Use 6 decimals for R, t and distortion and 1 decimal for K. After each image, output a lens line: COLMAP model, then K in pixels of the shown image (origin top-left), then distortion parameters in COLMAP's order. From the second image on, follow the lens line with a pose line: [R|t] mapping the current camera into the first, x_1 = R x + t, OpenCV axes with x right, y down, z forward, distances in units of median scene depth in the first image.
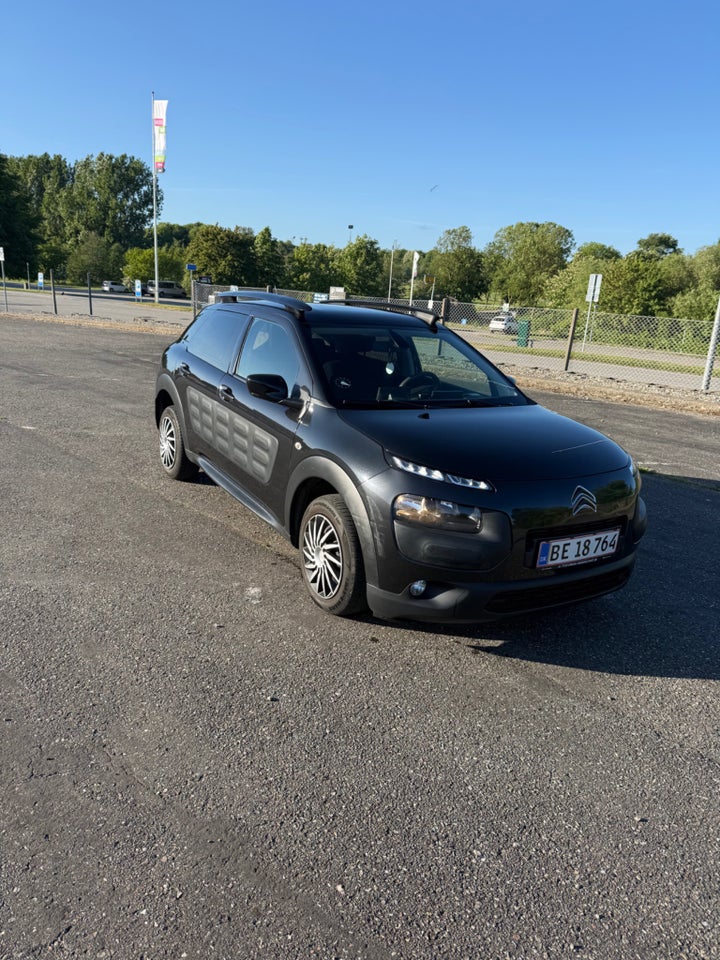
lens RADIAL K [[673.2, 0, 358.8], [0, 673.2, 482.4], [0, 0, 1]] dist [0.033622, -0.046860]
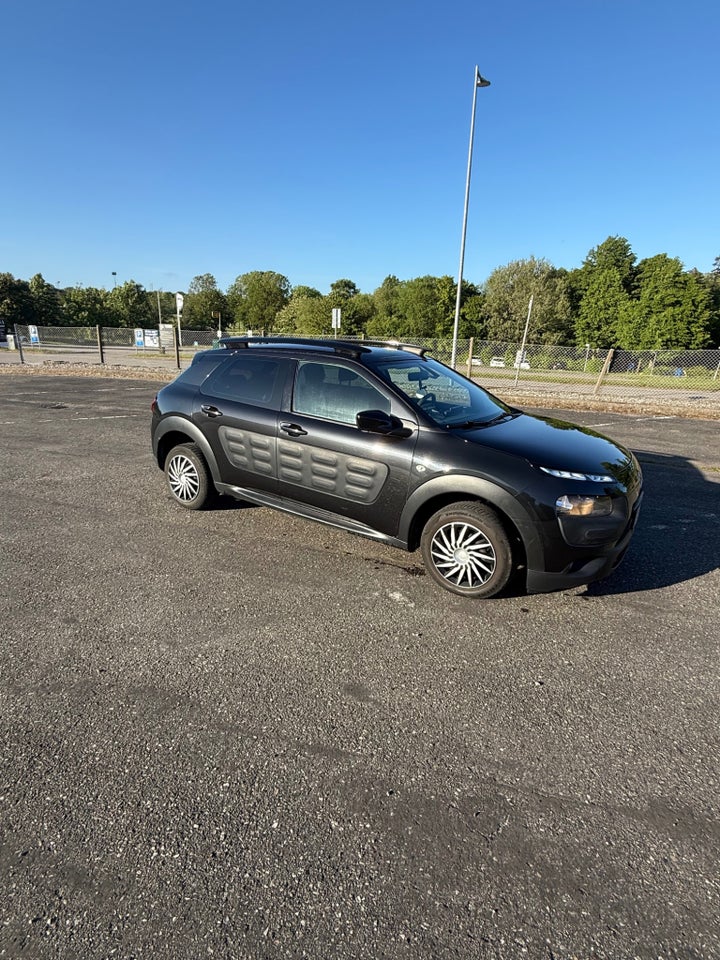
lens RADIAL K [[484.0, 0, 360.1], [0, 484.0, 481.6], [0, 0, 1]] dist [-0.018058, -0.000143]
pose [[0.899967, -0.164572, 0.403701, -0.349267], [0.145814, 0.986310, 0.077015, -0.073547], [-0.410849, -0.010445, 0.911644, 0.175258]]
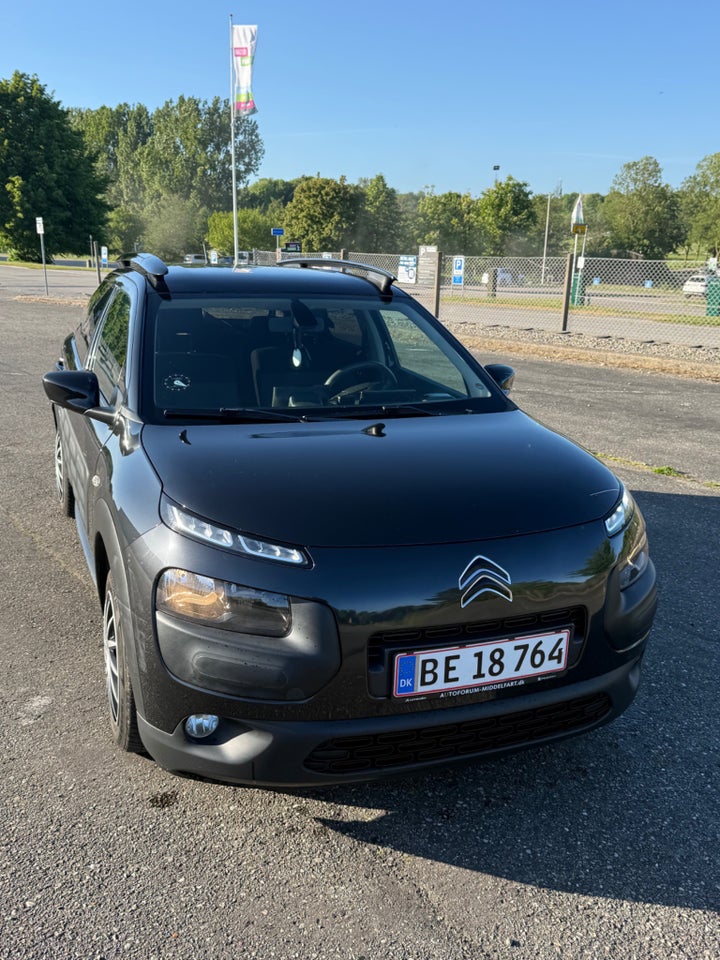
lens RADIAL K [[875.1, 0, 364.1], [0, 875.1, 479.5], [0, 0, 1]] dist [0.032806, 0.000000]
pose [[0.985700, -0.003409, -0.168477, 0.201666], [-0.000913, 0.999673, -0.025570, -0.023297], [0.168509, 0.025358, 0.985374, 0.136052]]
